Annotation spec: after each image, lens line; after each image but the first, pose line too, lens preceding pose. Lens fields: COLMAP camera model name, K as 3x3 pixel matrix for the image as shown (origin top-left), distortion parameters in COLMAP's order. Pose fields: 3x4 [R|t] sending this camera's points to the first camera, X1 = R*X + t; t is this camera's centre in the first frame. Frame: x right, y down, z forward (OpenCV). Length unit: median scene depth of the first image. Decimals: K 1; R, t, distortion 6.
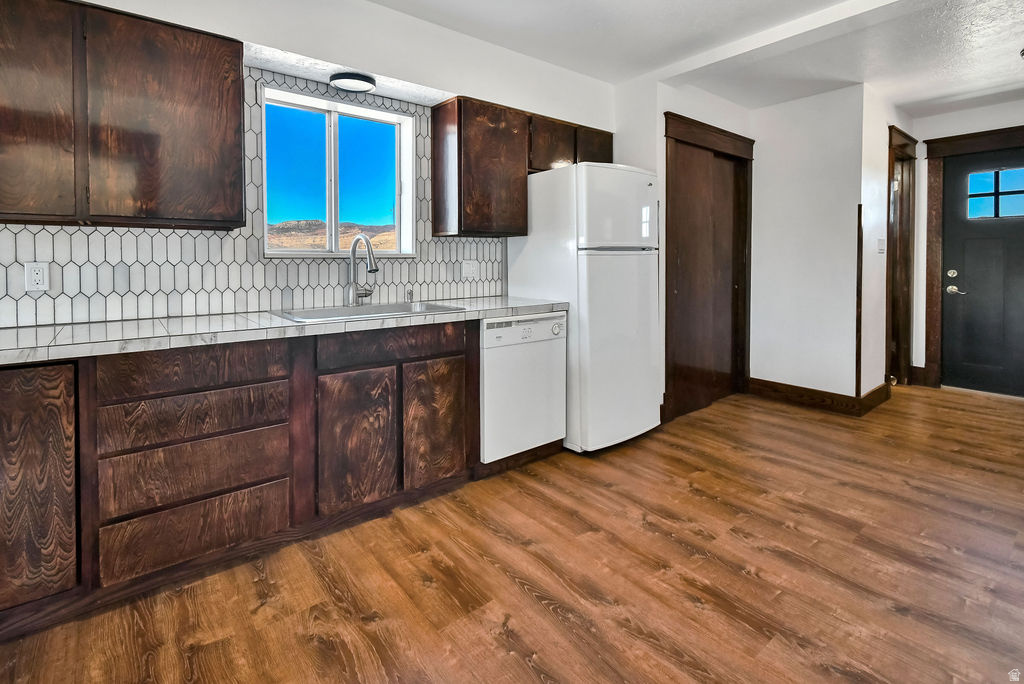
lens RADIAL K [[480.1, 0, 512.0], [0, 480.1, 342.0], [0, 0, 1]] dist [-0.002083, -0.009895]
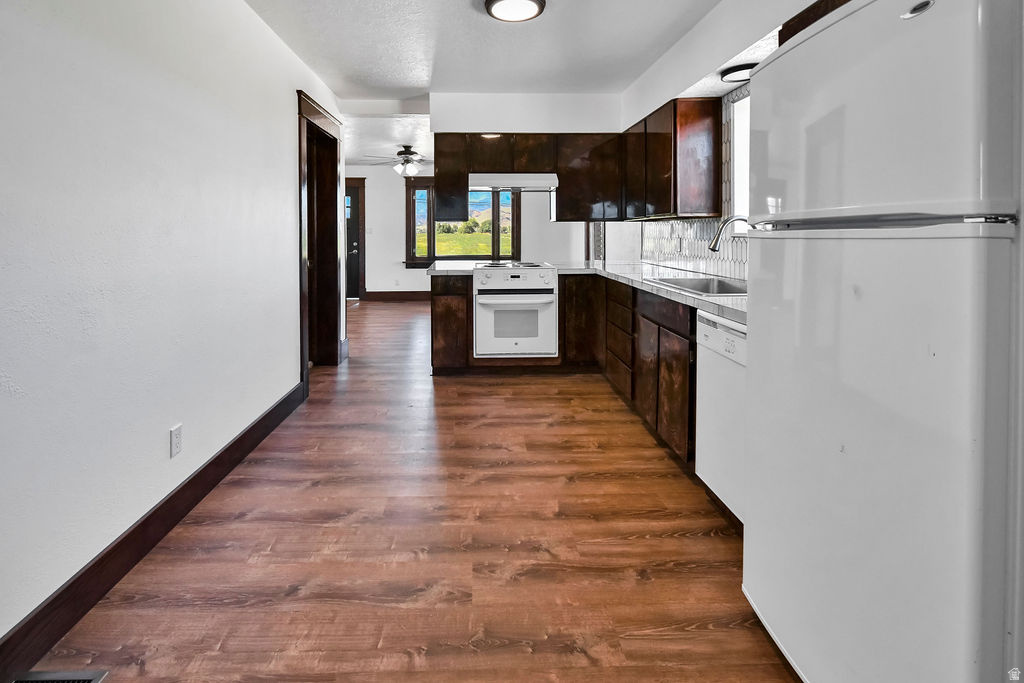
lens RADIAL K [[480.1, 0, 512.0], [0, 480.1, 341.5], [0, 0, 1]] dist [-0.002083, -0.009895]
pose [[-0.576270, 0.189214, -0.795054, 1.025279], [-0.125782, 0.940705, 0.315046, -0.271977], [0.807522, 0.281554, -0.518300, 1.429920]]
